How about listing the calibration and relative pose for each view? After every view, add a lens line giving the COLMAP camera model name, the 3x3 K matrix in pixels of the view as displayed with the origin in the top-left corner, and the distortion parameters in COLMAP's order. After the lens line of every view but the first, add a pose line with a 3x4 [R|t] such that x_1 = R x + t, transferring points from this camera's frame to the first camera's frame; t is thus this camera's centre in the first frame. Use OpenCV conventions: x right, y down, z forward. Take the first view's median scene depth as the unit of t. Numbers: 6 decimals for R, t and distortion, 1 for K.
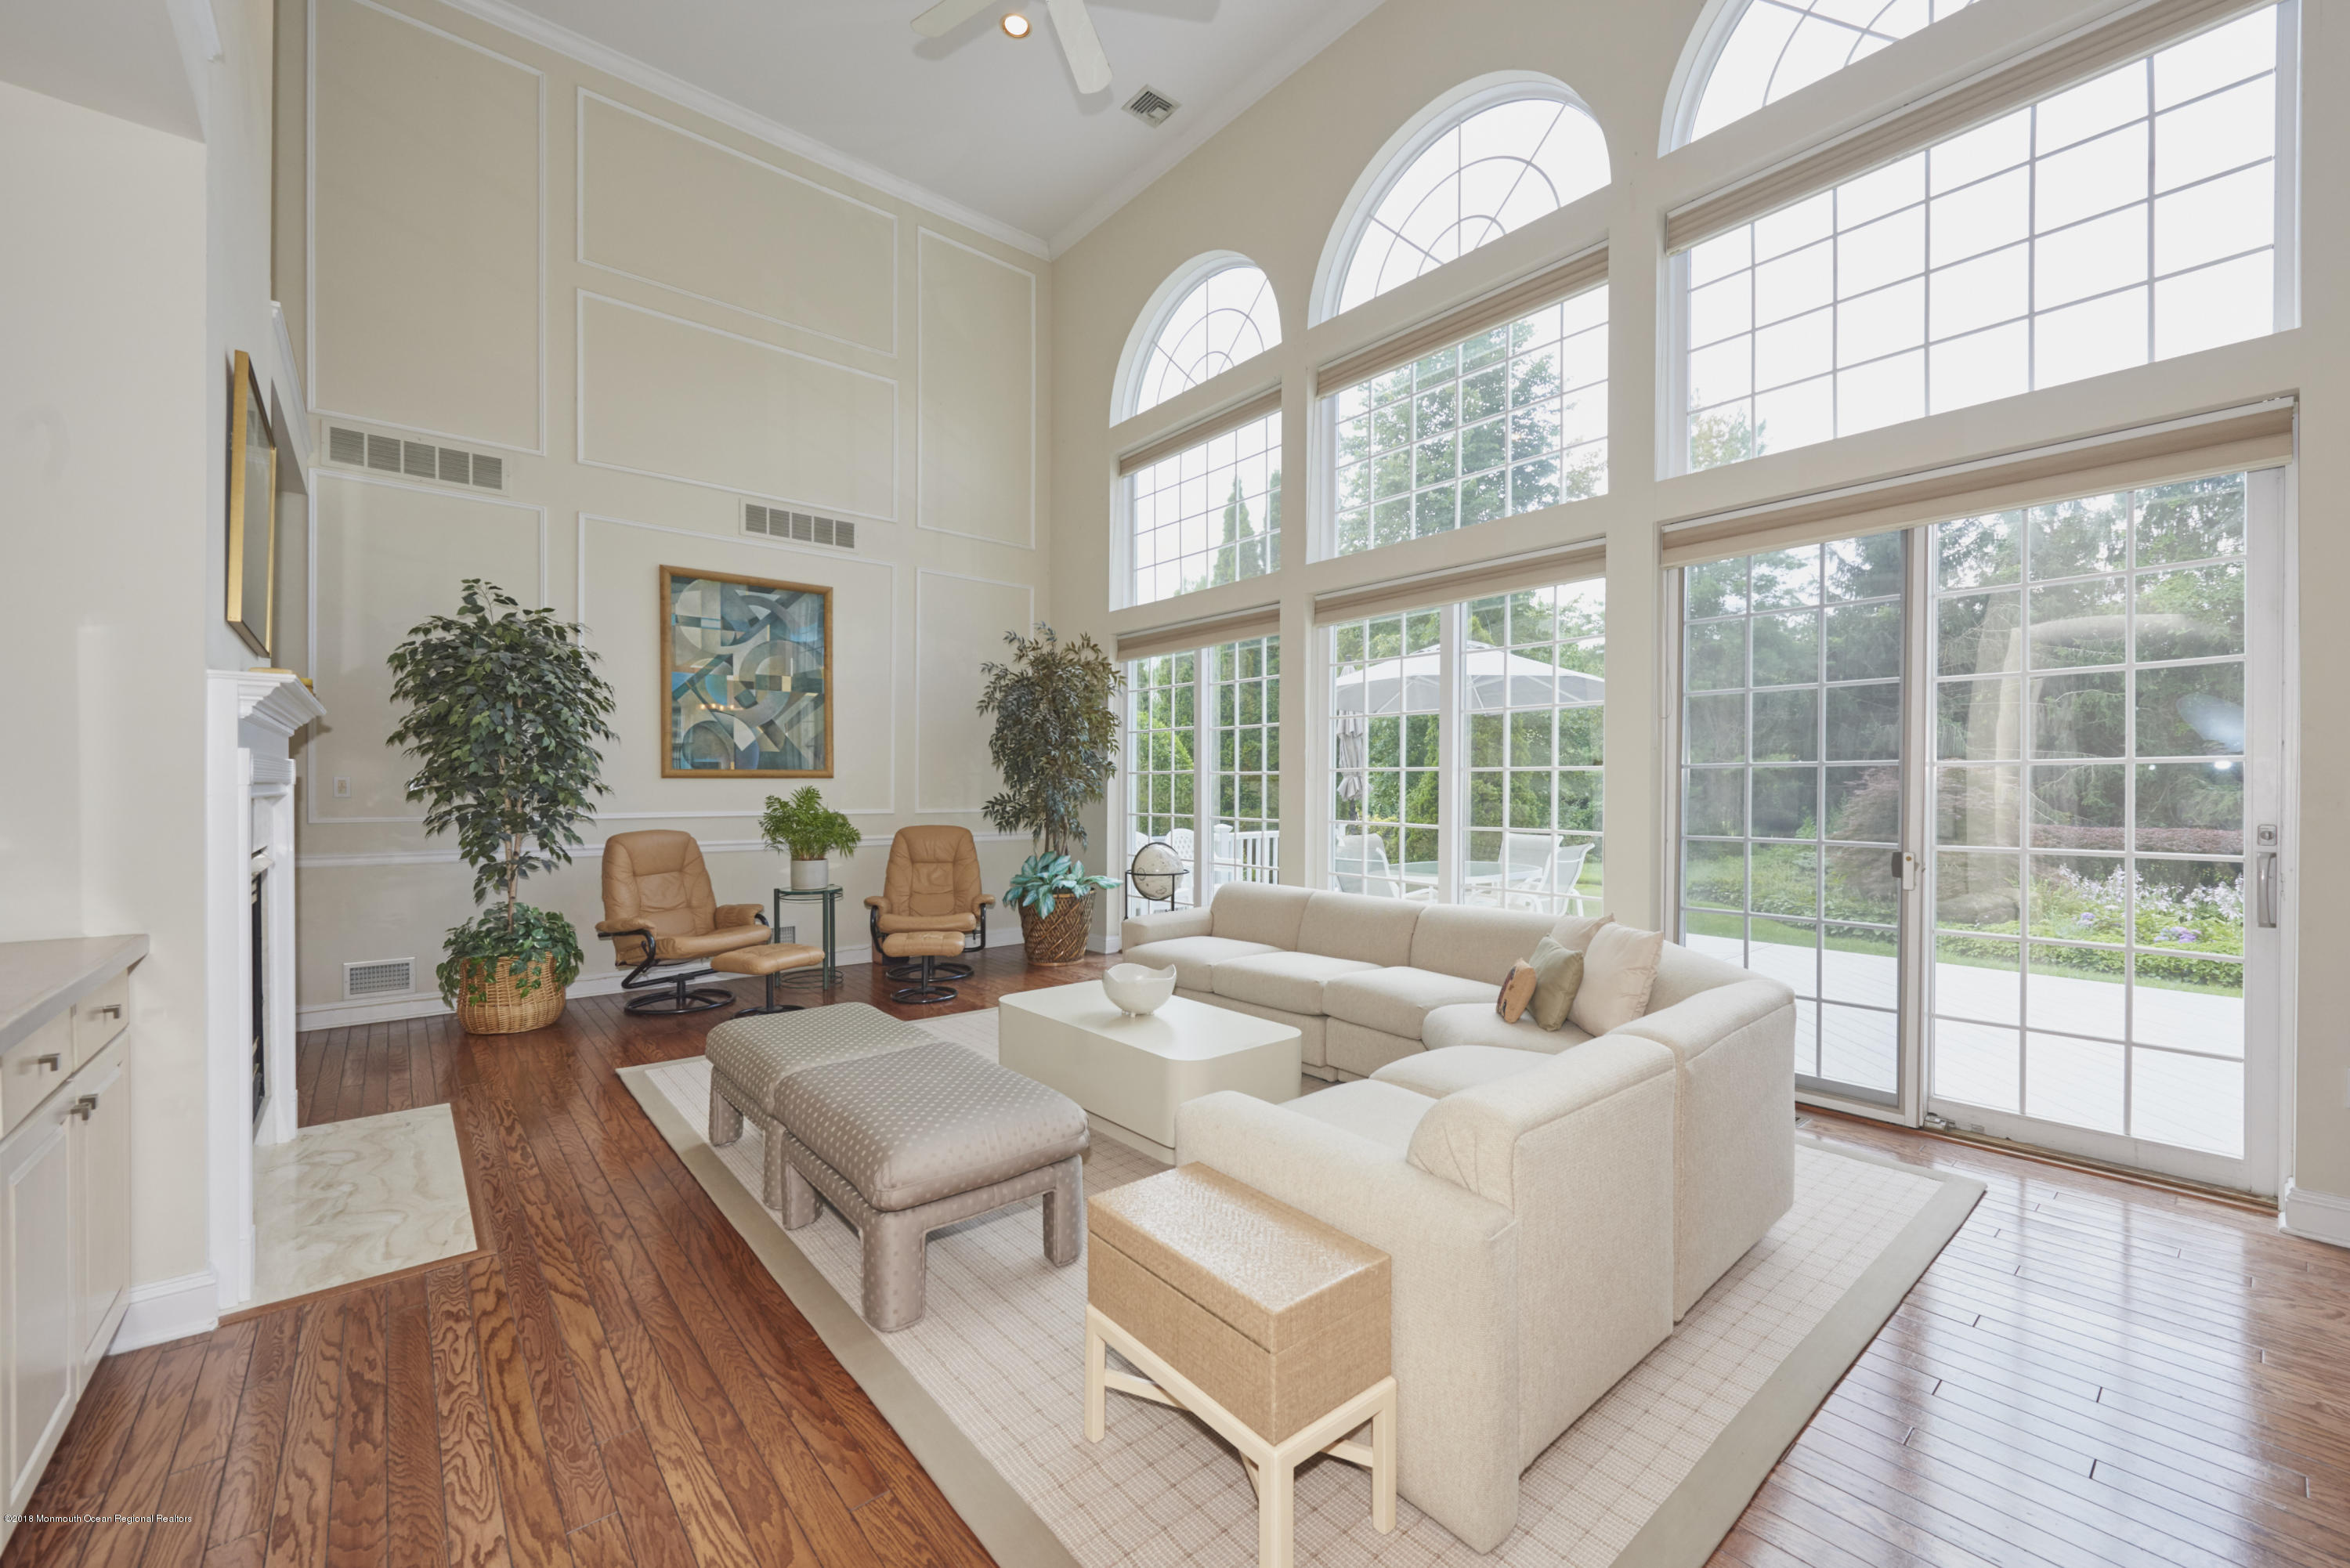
lens RADIAL K [[938.7, 0, 1175.0], [0, 938.7, 784.0], [0, 0, 1]] dist [0.000941, 0.000177]
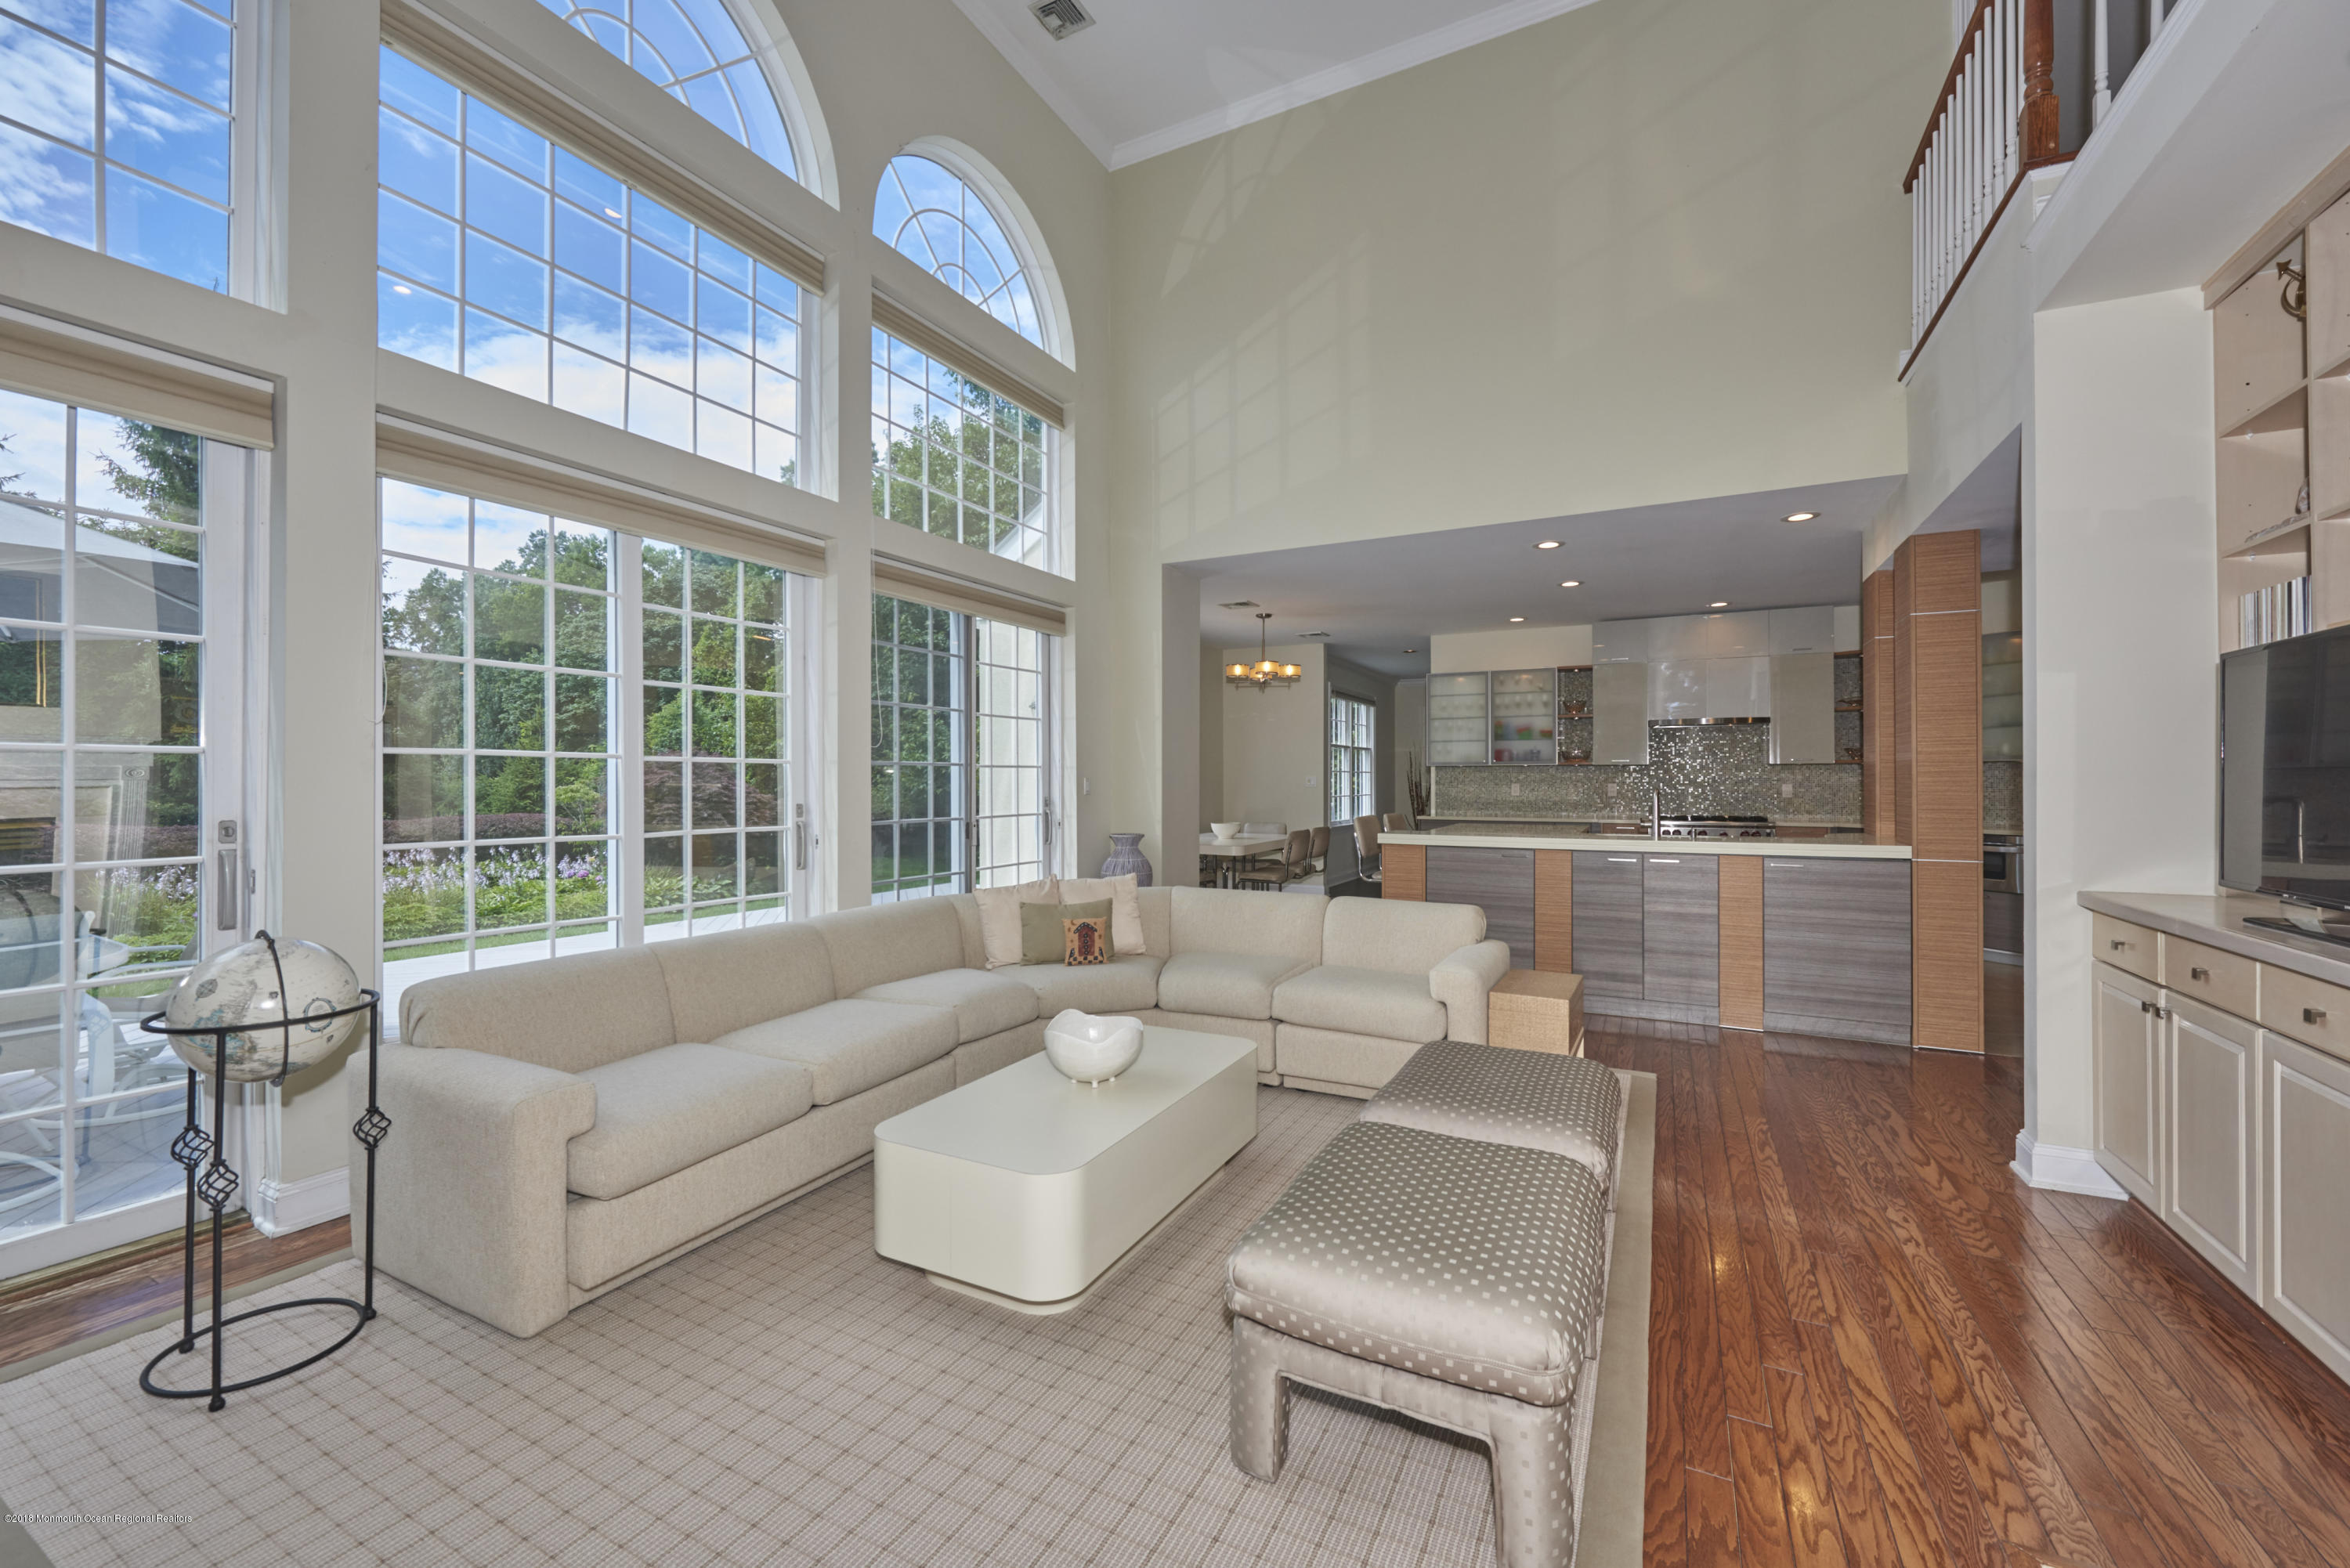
lens RADIAL K [[938.7, 0, 1175.0], [0, 938.7, 784.0], [0, 0, 1]] dist [0.000941, 0.000177]
pose [[-0.380503, -0.013779, 0.924677, -1.231881], [0.000828, 0.999884, 0.015240, -0.014196], [-0.924779, 0.006565, -0.380448, 1.979789]]
